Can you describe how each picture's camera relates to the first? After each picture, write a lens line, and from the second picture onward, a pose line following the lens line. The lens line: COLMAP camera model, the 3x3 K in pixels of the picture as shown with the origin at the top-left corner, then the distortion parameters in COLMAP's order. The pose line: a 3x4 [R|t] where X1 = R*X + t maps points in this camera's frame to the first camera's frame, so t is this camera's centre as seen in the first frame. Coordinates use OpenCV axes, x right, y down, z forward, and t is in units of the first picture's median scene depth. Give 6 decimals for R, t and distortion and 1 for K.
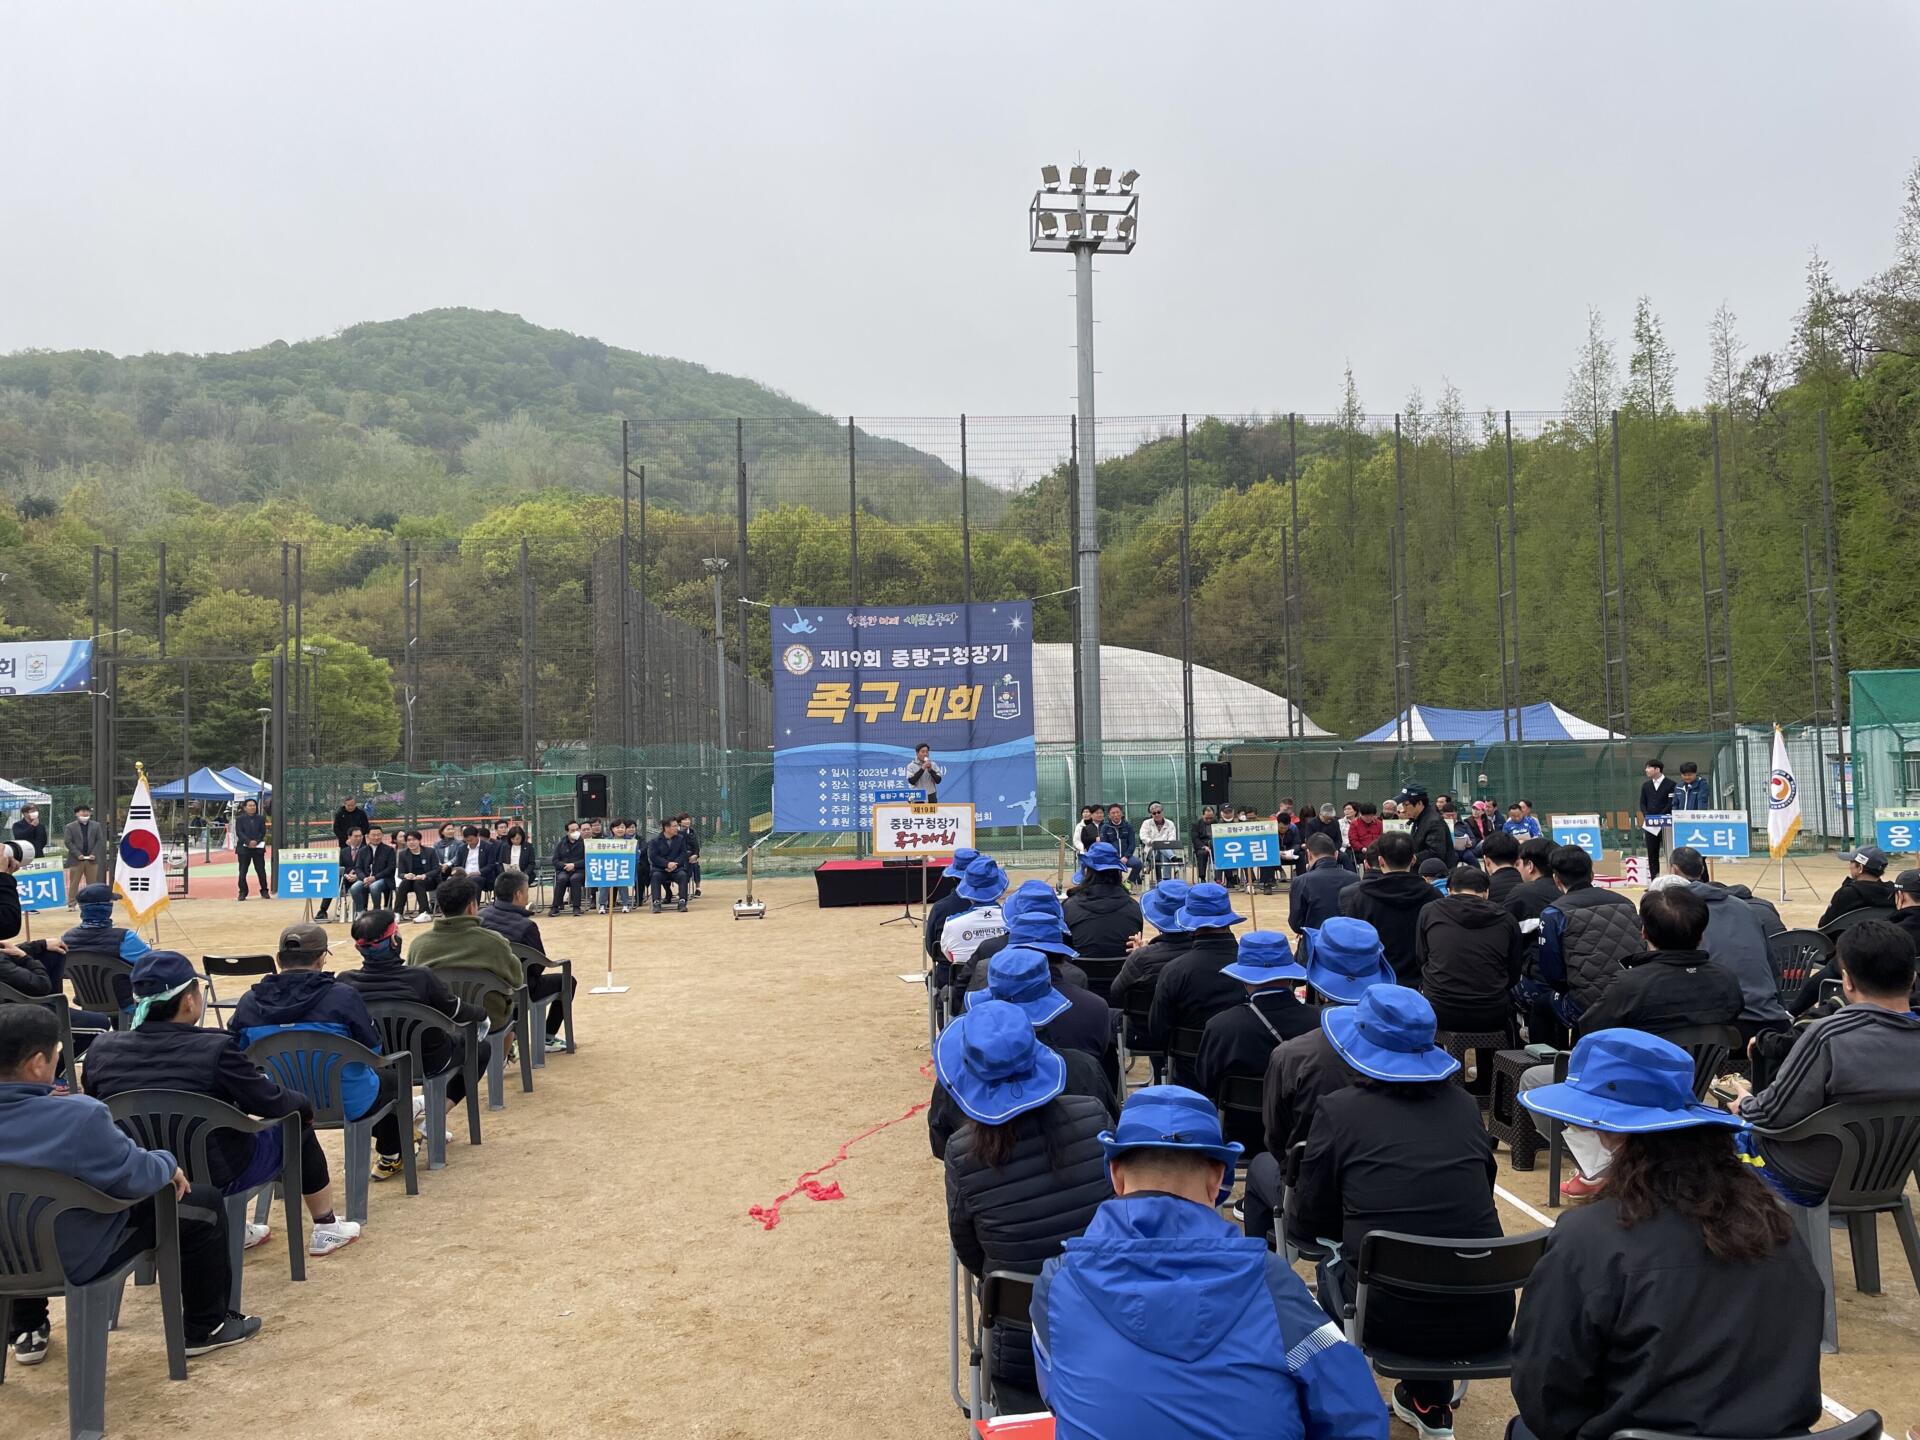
lens RADIAL K [[1460.5, 0, 957.1], [0, 1460.5, 705.2], [0, 0, 1]] dist [0.065479, -0.031993]
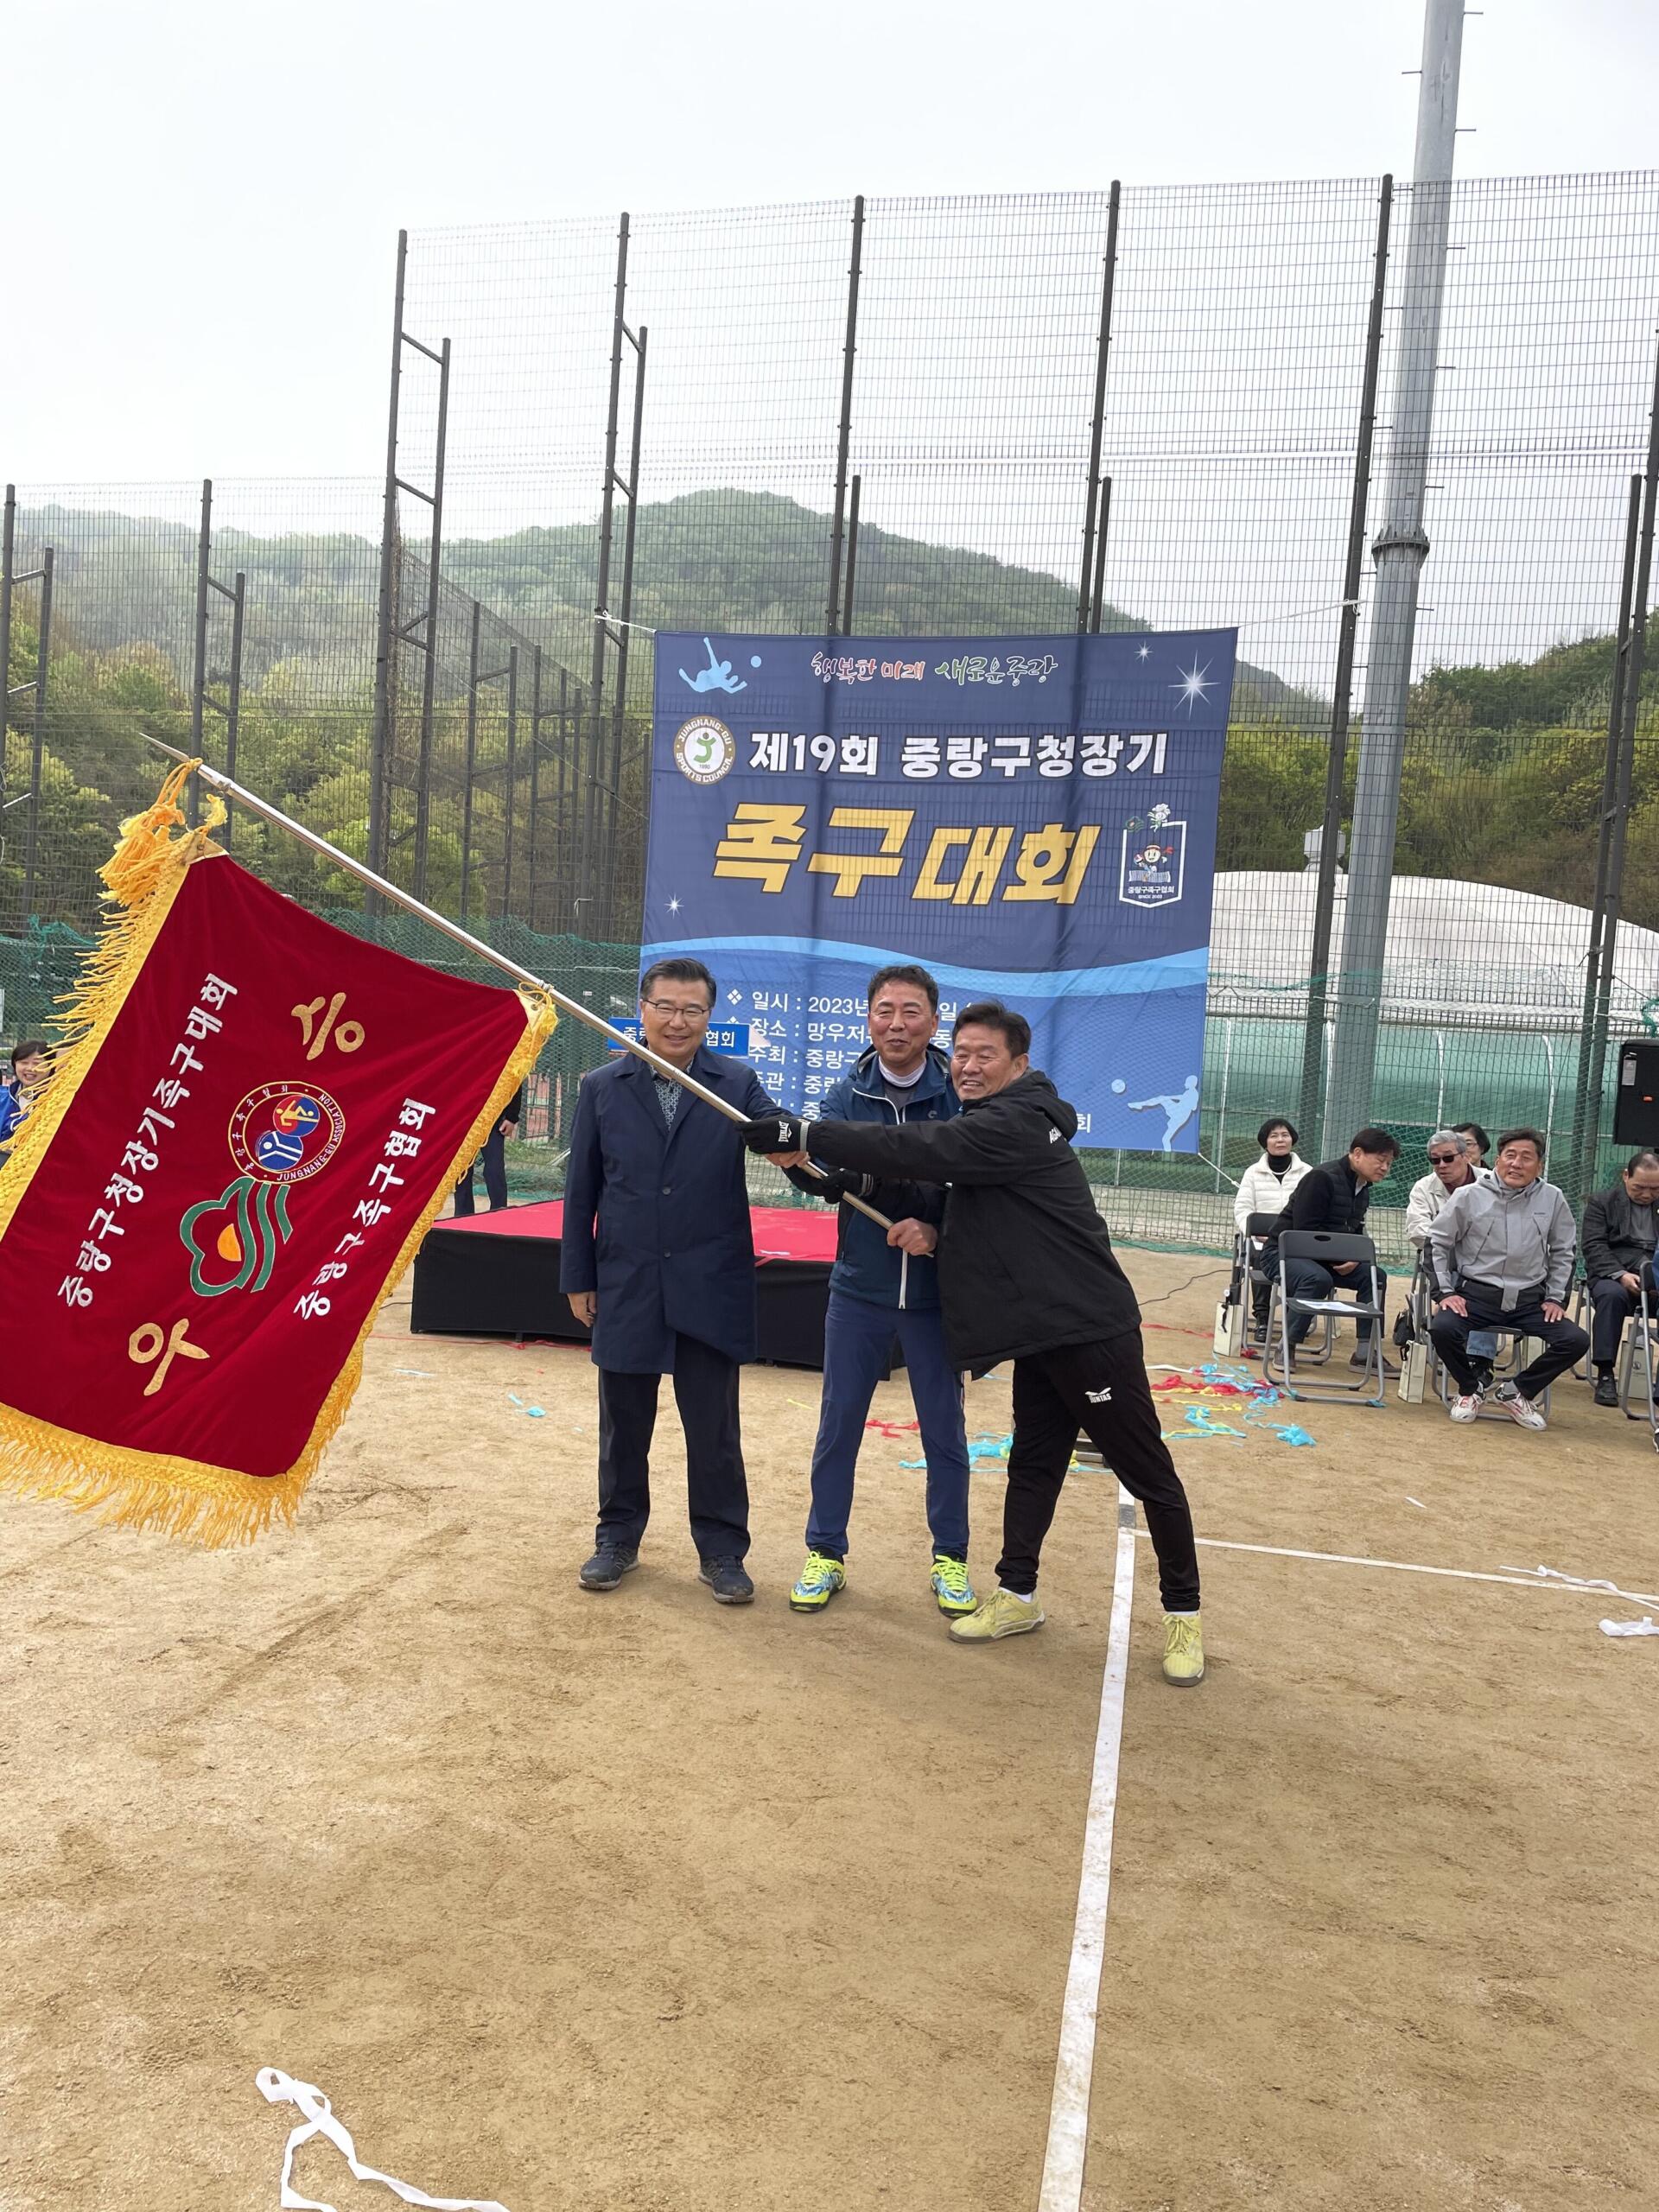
lens RADIAL K [[1682.6, 0, 816.9], [0, 1682.6, 1120.8], [0, 0, 1]] dist [0.065479, -0.031993]
pose [[0.962847, 0.093030, -0.253516, 0.057685], [-0.070586, 0.992851, 0.096251, 0.024896], [0.260658, -0.074780, 0.962531, 0.382701]]
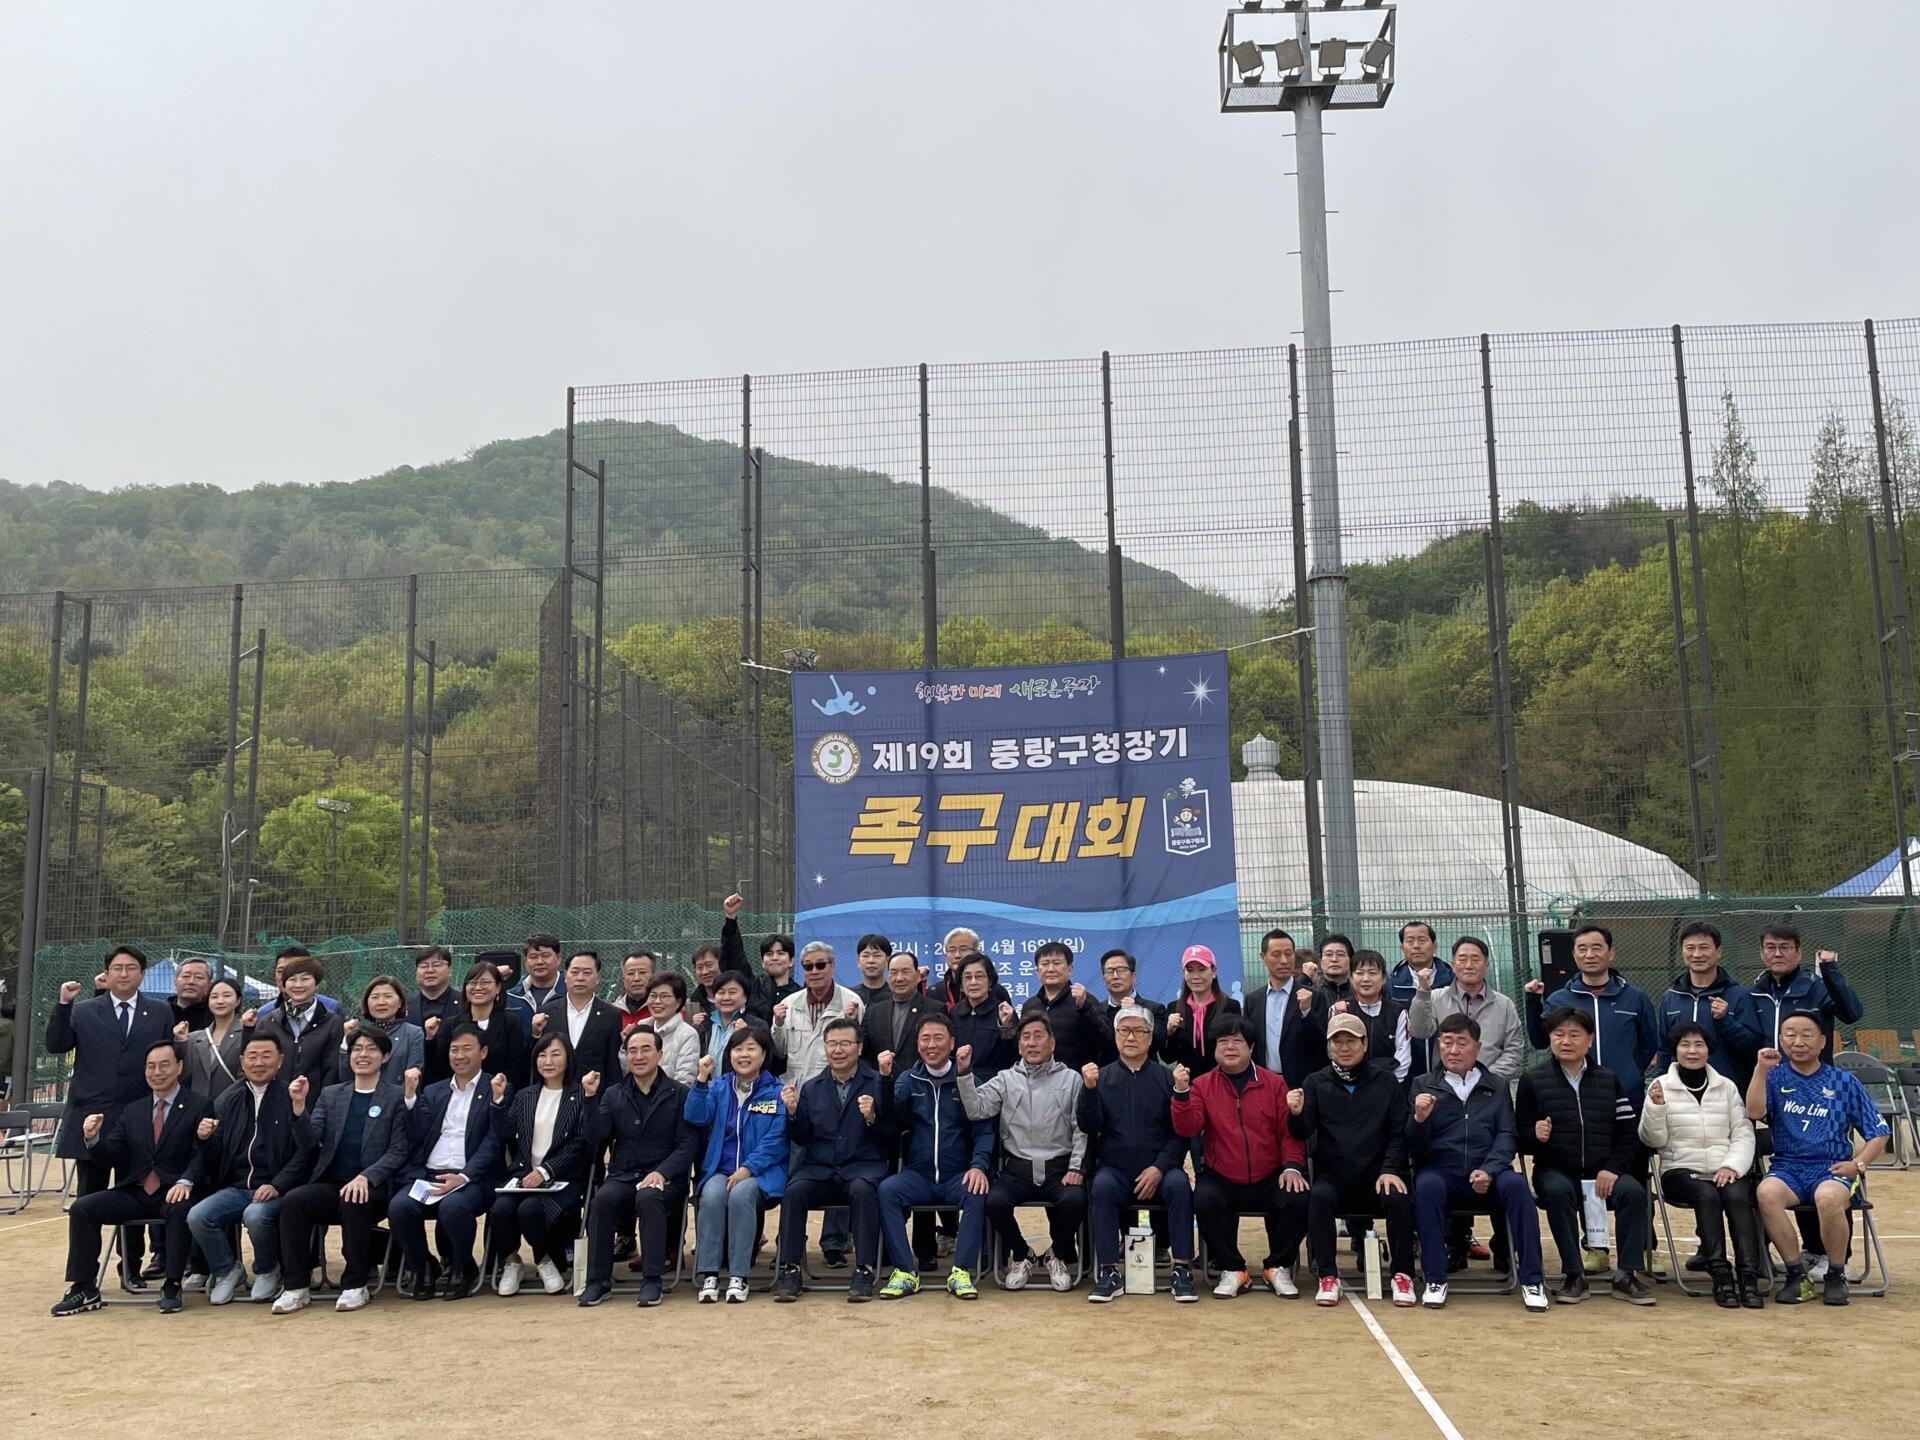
lens RADIAL K [[1807.0, 0, 950.5], [0, 1807.0, 691.1], [0, 0, 1]] dist [0.071885, 0.000000]
pose [[0.990096, -0.021908, -0.138675, 0.033279], [0.006923, 0.994167, -0.107632, 0.017046], [0.140224, 0.105606, 0.984472, 0.213700]]
